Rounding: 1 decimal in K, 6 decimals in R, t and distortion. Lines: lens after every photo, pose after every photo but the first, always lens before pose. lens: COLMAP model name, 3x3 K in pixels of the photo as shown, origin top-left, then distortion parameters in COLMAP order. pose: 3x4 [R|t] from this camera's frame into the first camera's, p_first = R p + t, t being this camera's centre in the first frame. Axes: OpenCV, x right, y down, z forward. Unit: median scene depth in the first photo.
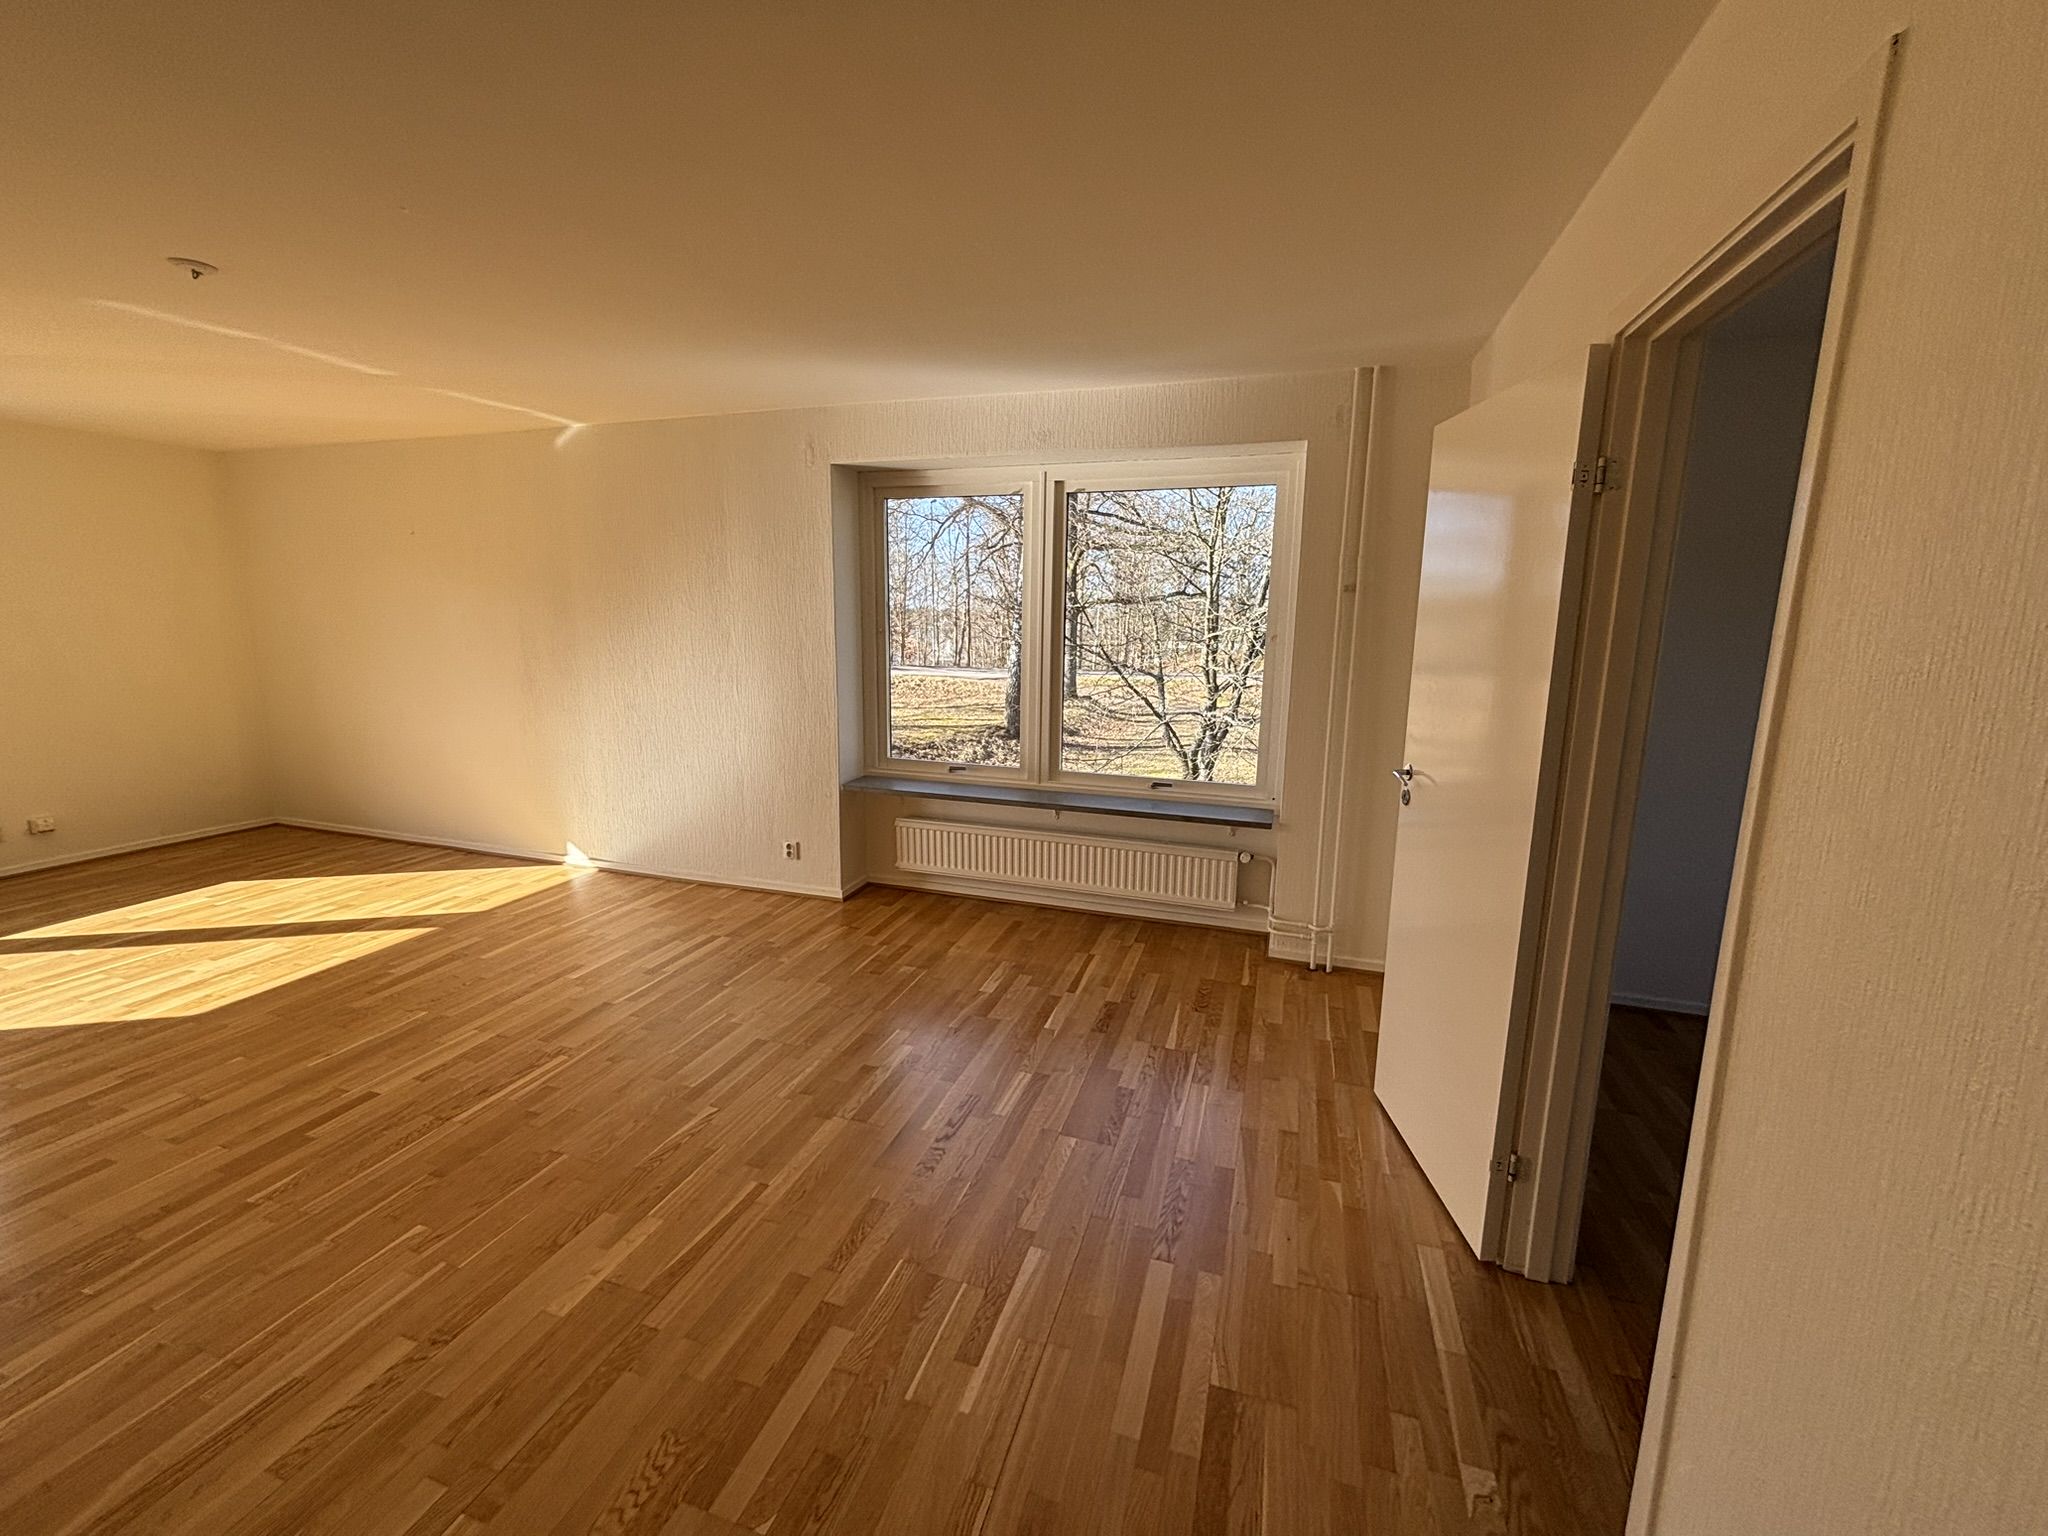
lens RADIAL K [[834.7, 0, 1020.5], [0, 834.7, 759.6], [0, 0, 1]] dist [0.006063, 0.000454]
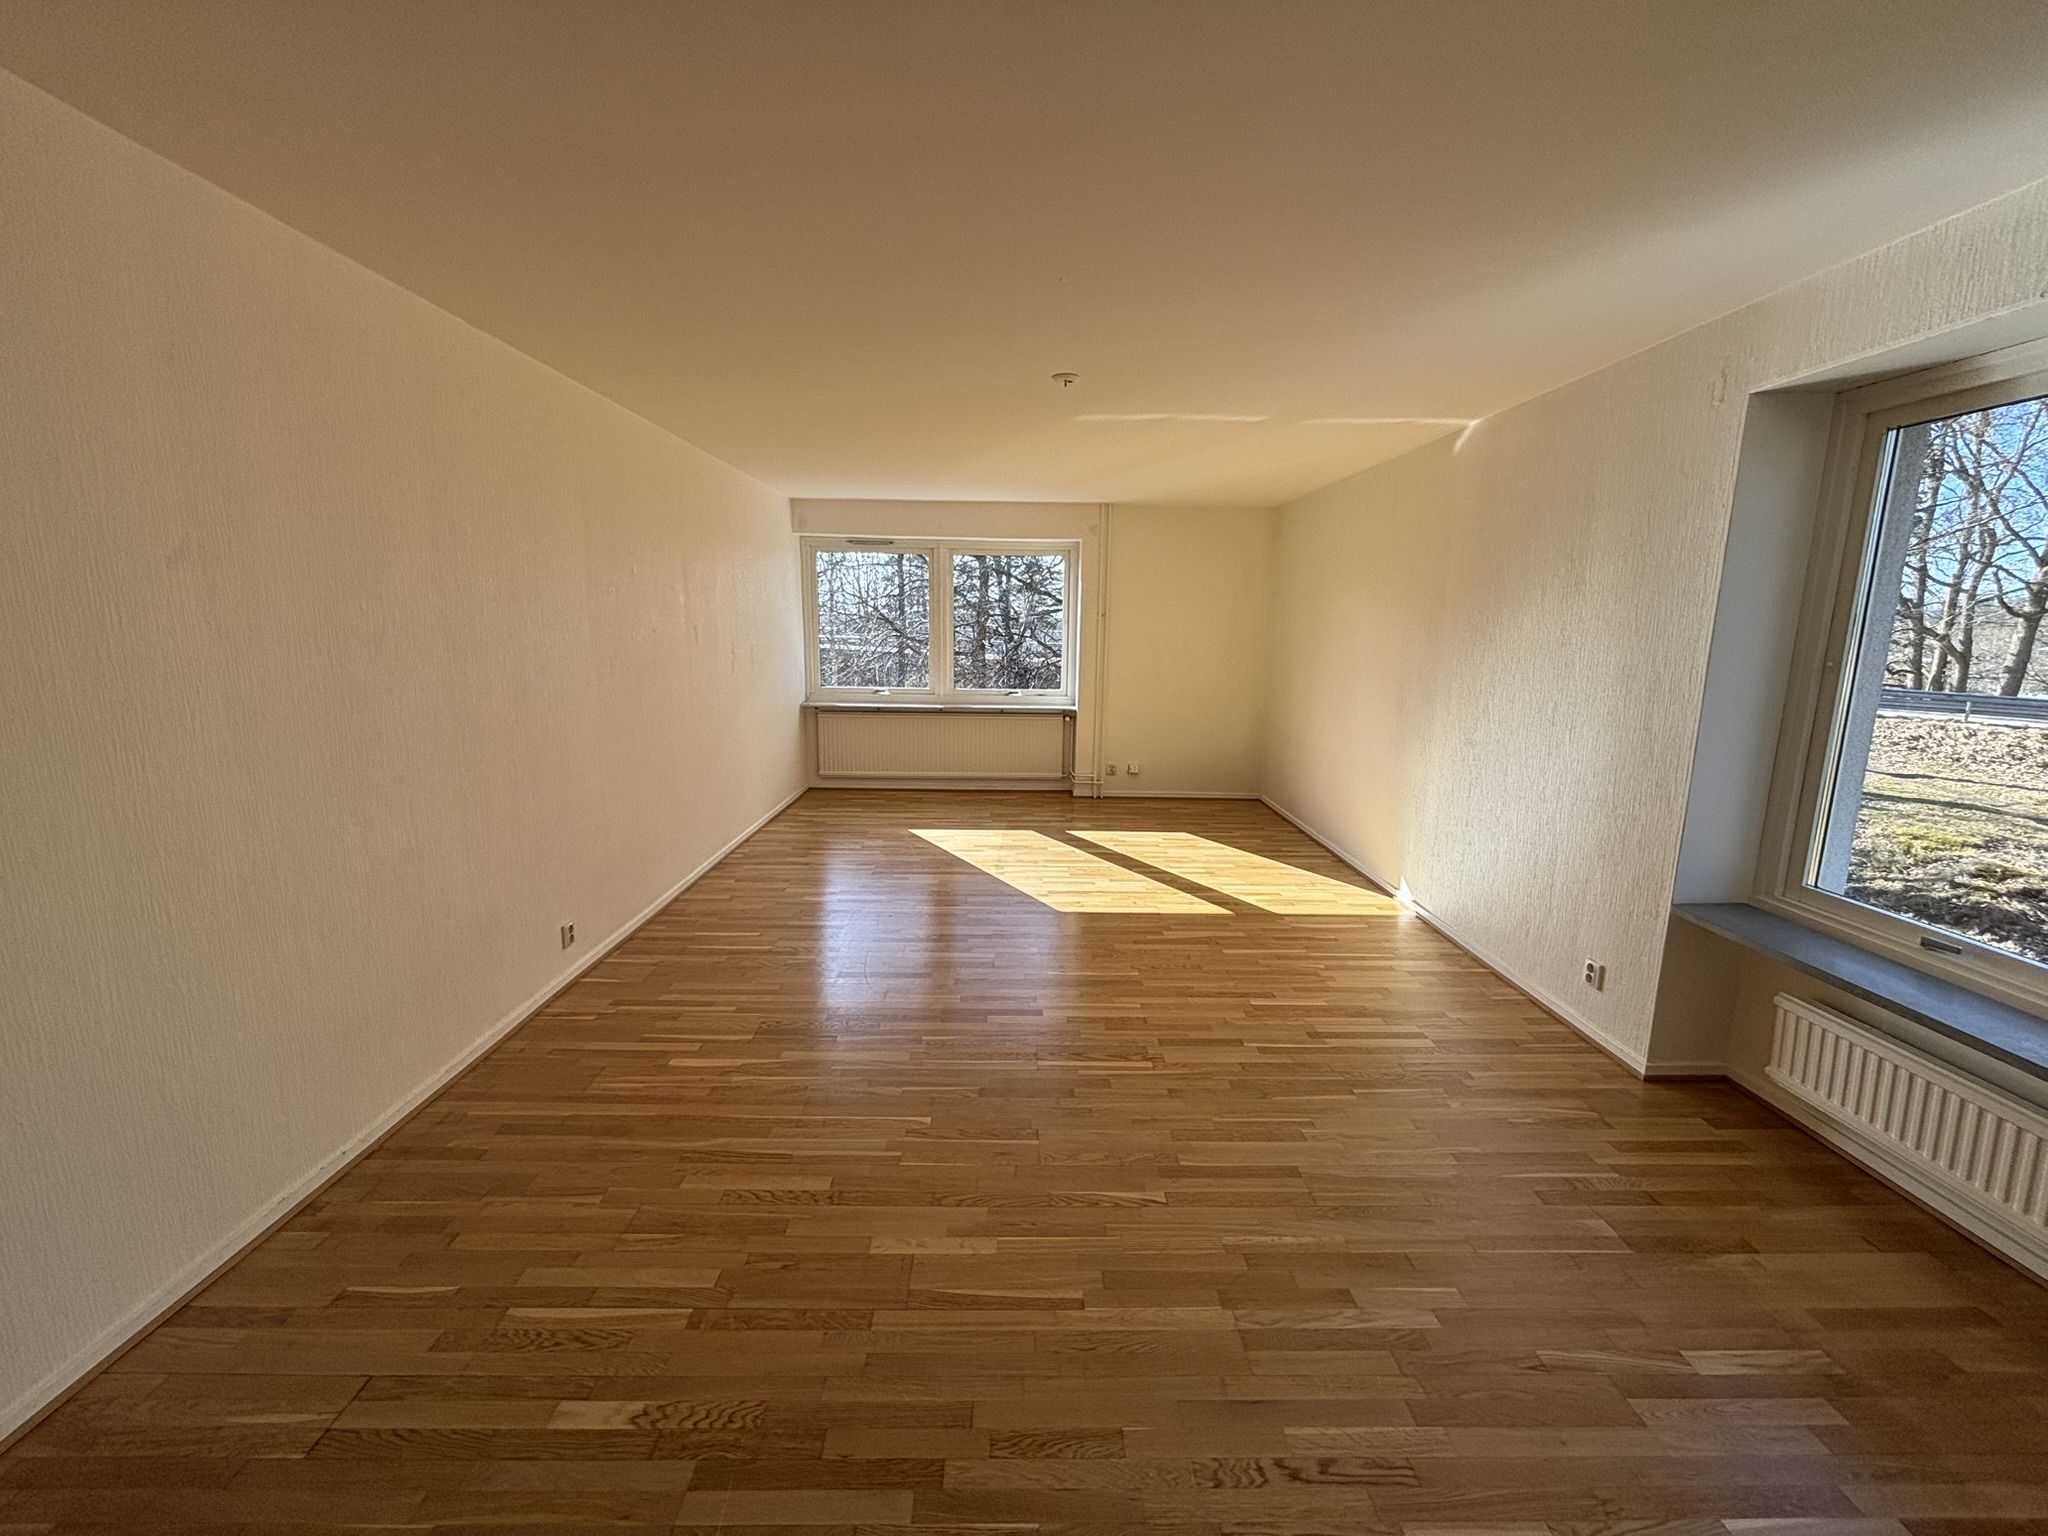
lens RADIAL K [[834.7, 0, 1025.3], [0, 834.7, 761.7], [0, 0, 1]] dist [0.006063, 0.000454]
pose [[0.332485, 0.153038, -0.930609, 0.218156], [-0.173062, 0.979891, 0.099311, -0.060136], [0.927094, 0.128034, 0.352284, 0.332689]]
